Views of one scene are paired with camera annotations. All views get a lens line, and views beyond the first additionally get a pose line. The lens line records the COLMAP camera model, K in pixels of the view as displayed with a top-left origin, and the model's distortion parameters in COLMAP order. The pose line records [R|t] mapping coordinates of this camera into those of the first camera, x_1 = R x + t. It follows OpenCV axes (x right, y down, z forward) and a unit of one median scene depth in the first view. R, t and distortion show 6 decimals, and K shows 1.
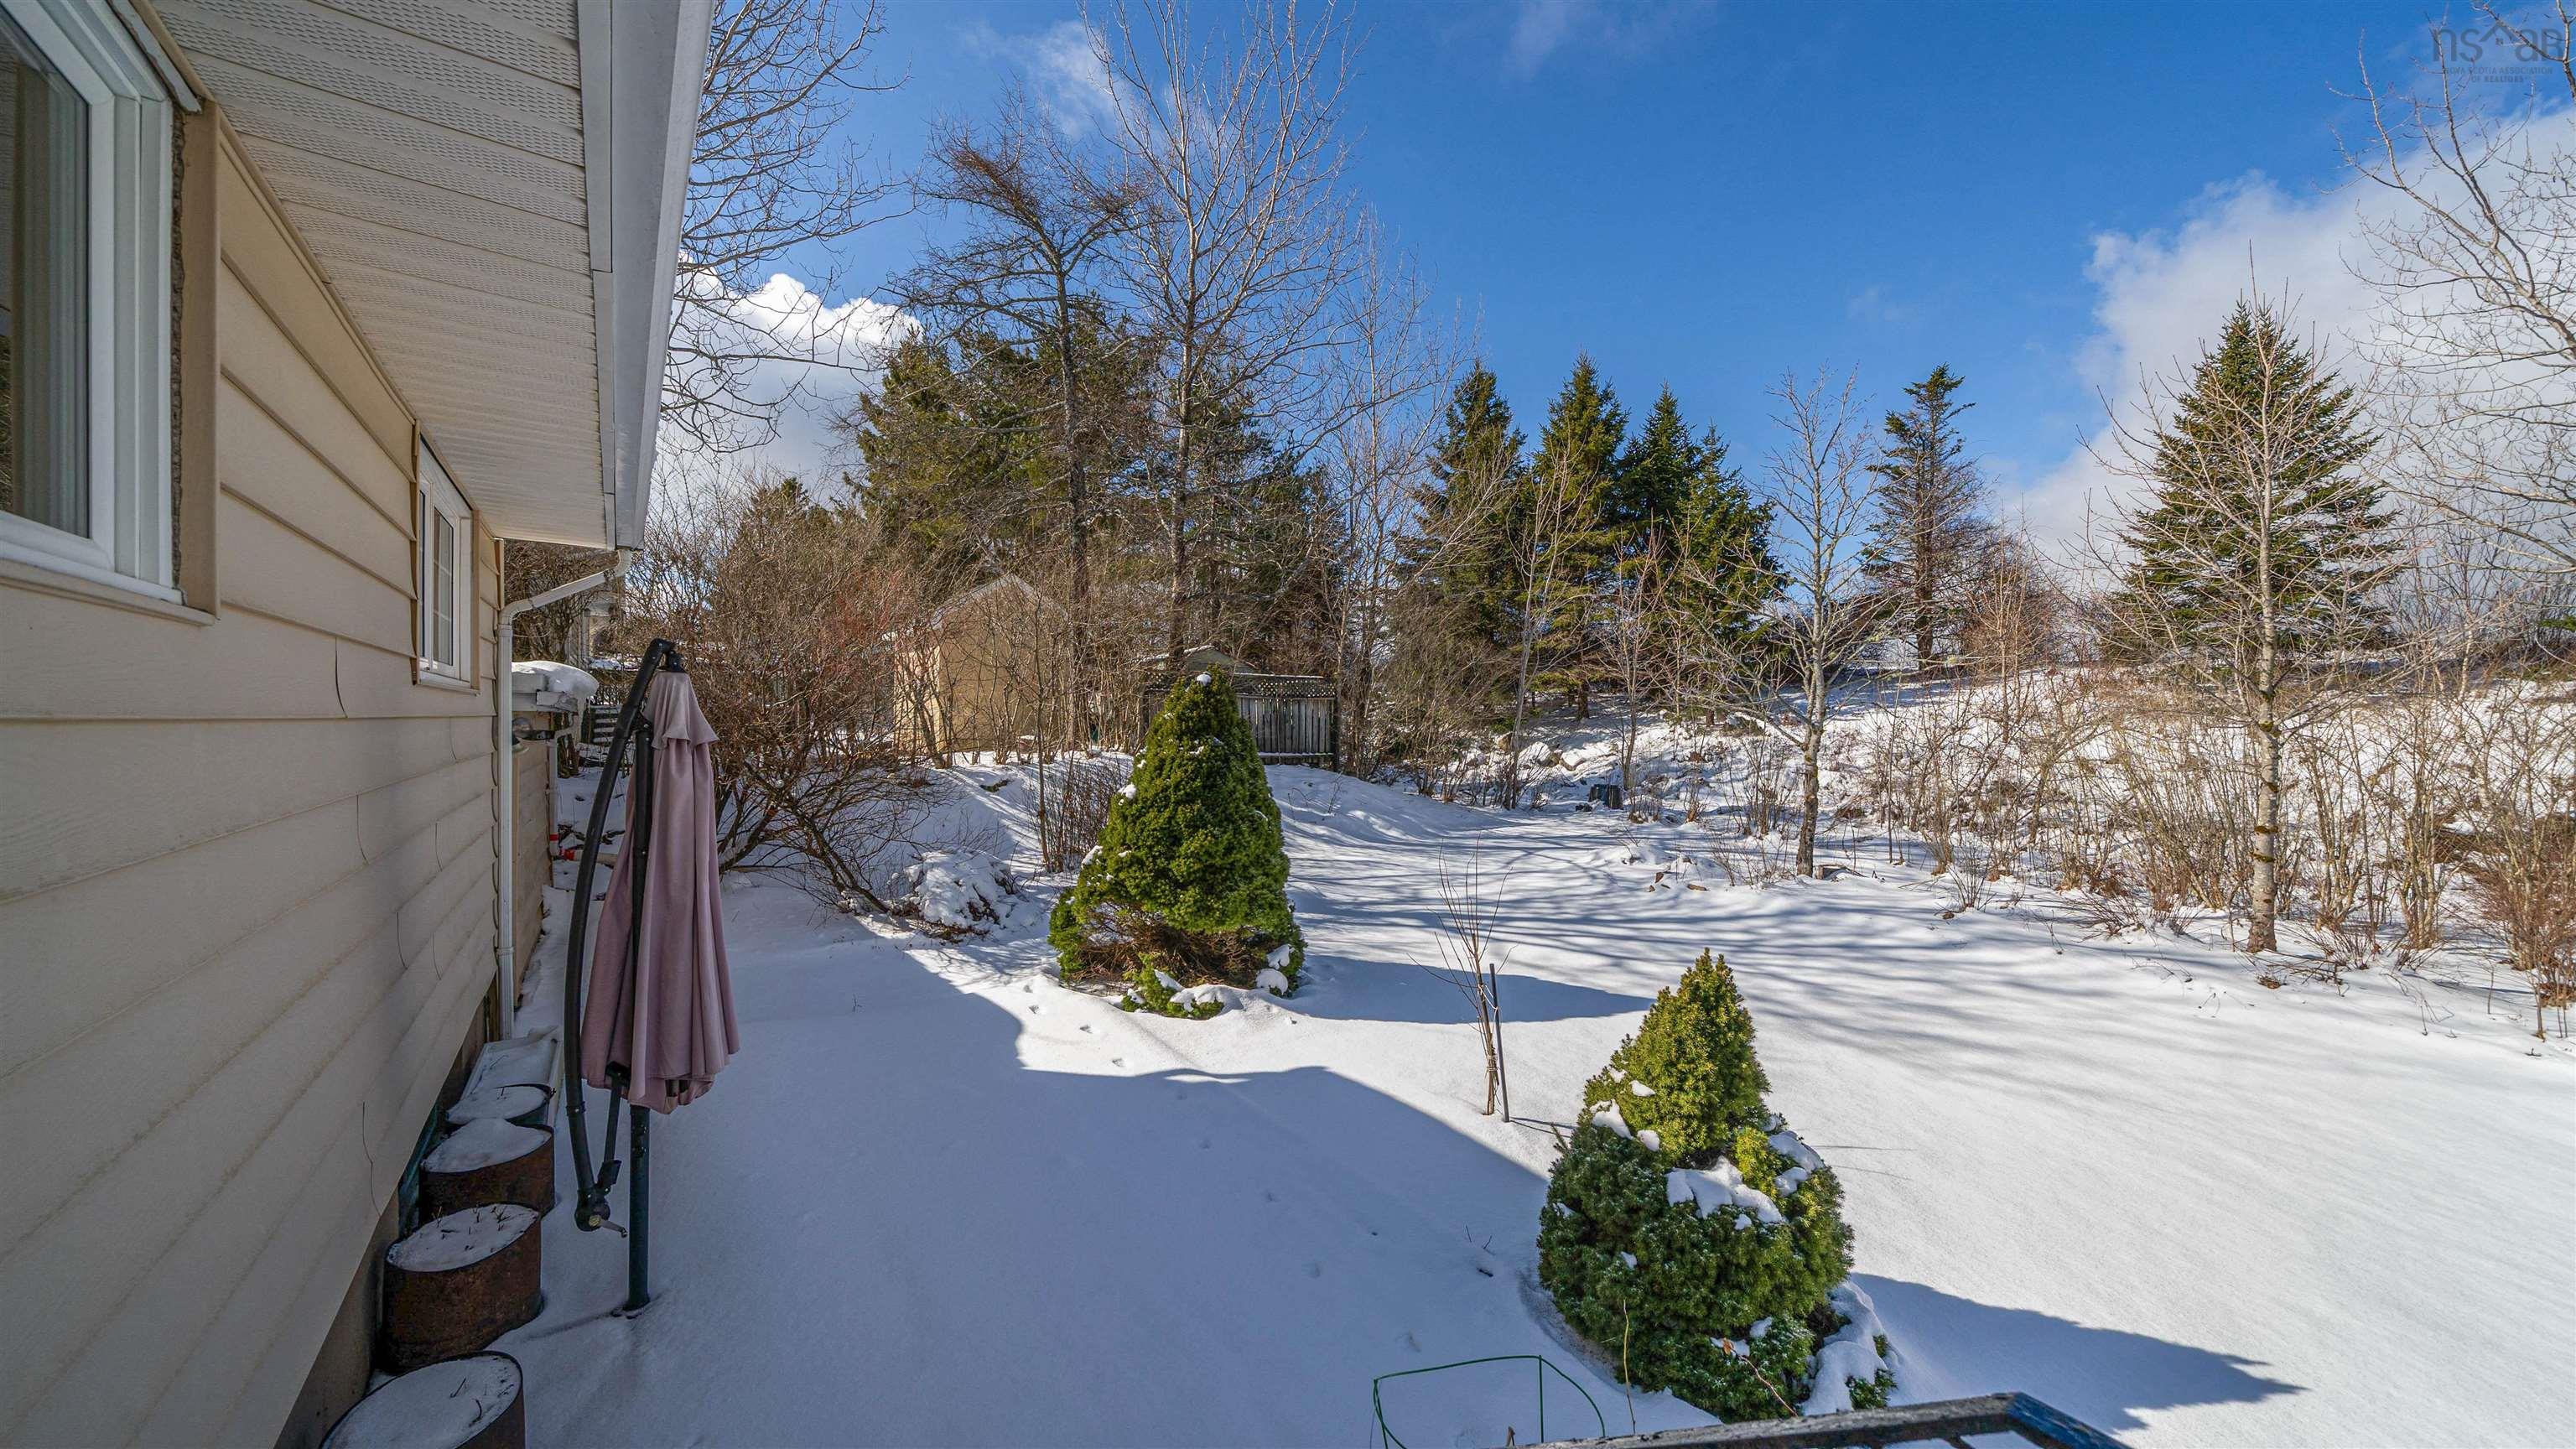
lens RADIAL K [[906.0, 0, 1282.3], [0, 906.0, 710.4], [0, 0, 1]] dist [-0.004256, 0.000028]
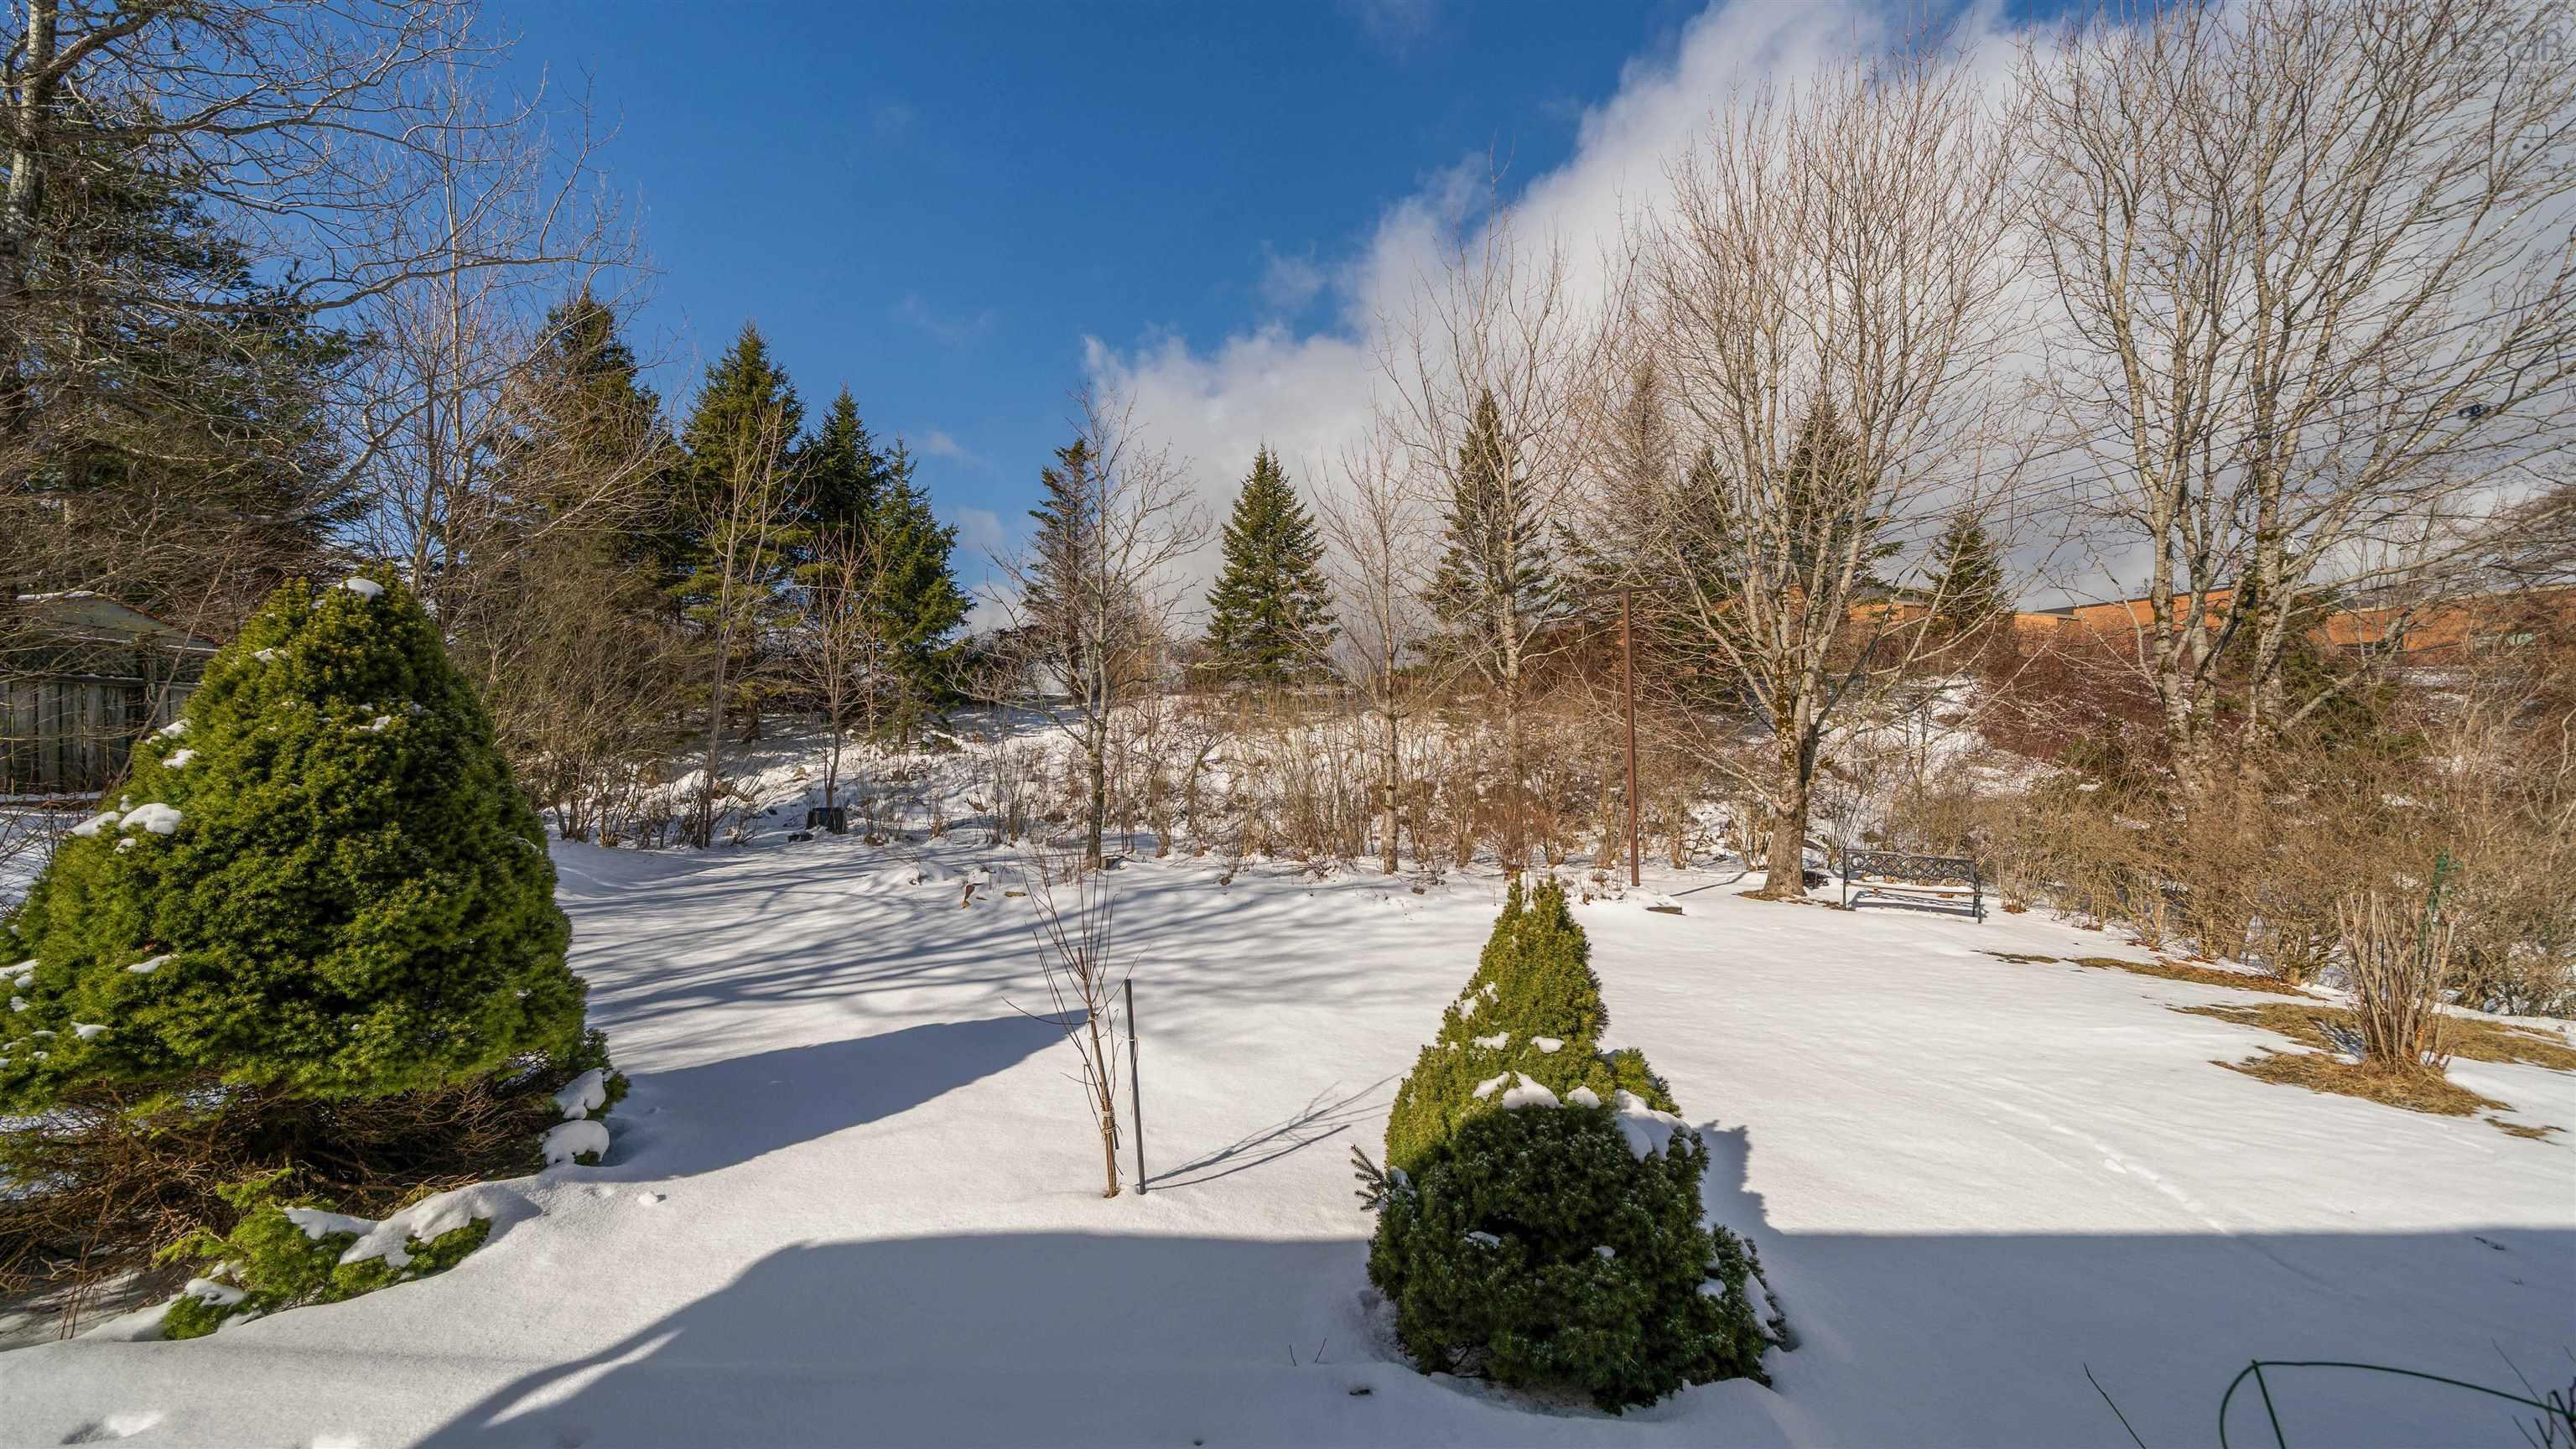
lens RADIAL K [[906.0, 0, 1282.3], [0, 906.0, 710.4], [0, 0, 1]] dist [-0.004256, 0.000028]
pose [[0.596849, 0.016187, 0.802191, -0.191484], [0.017935, 0.999278, -0.033507, 0.061892], [-0.802153, 0.034386, 0.596127, 0.314482]]
